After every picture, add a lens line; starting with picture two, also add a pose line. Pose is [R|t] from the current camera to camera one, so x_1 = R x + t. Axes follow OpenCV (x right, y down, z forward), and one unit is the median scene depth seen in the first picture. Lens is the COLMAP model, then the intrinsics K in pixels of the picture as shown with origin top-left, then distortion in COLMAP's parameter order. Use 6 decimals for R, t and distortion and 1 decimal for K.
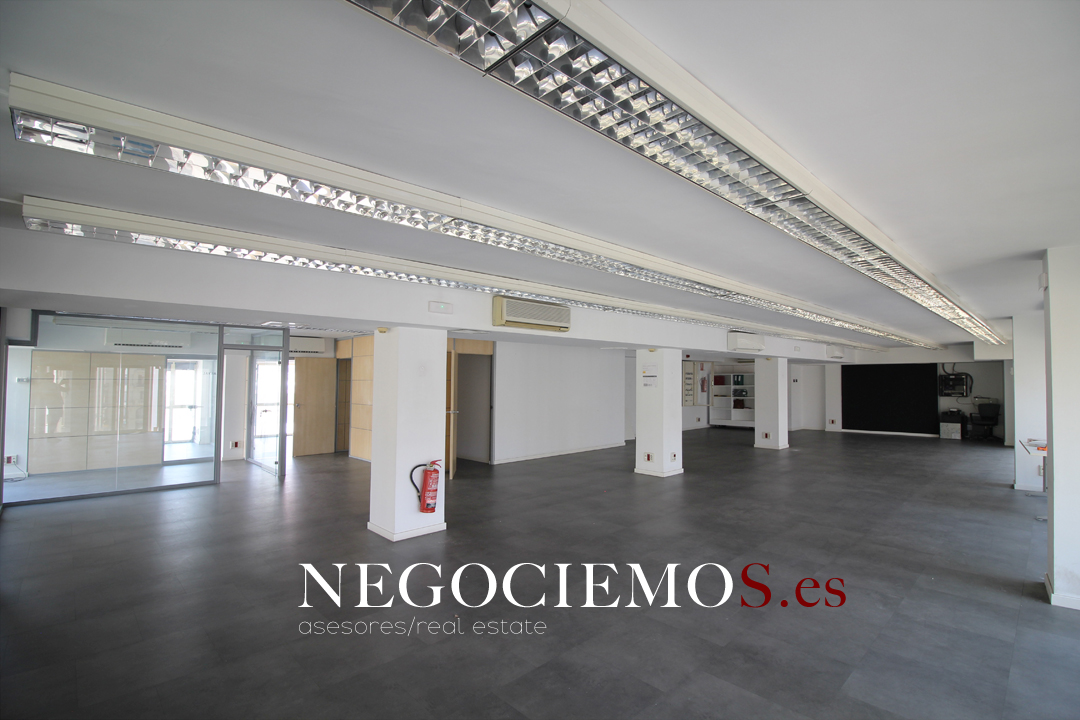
lens RADIAL K [[507.4, 0, 540.0], [0, 507.4, 360.0], [0, 0, 1]] dist [0.001690, -0.013181]
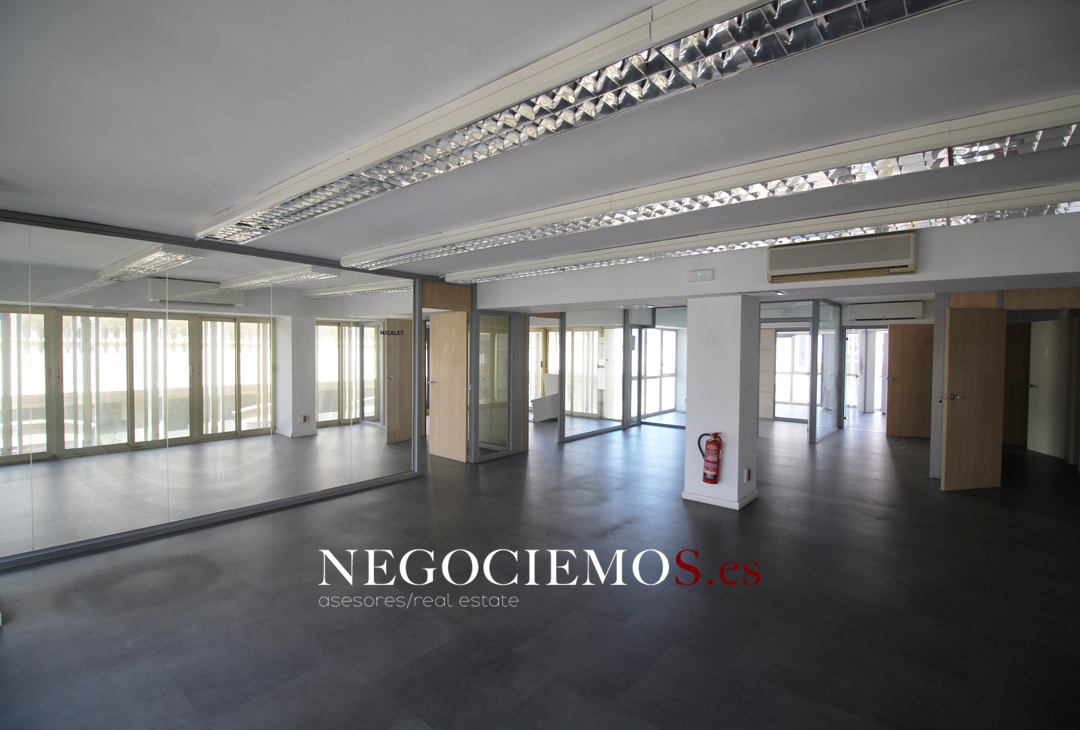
lens RADIAL K [[507.5, 0, 540.0], [0, 507.5, 365.0], [0, 0, 1]] dist [-0.000996, -0.000095]
pose [[0.110111, 0.037030, -0.993229, 0.601162], [0.025794, 0.998863, 0.040100, 0.018733], [0.993585, -0.030034, 0.109031, 0.474483]]
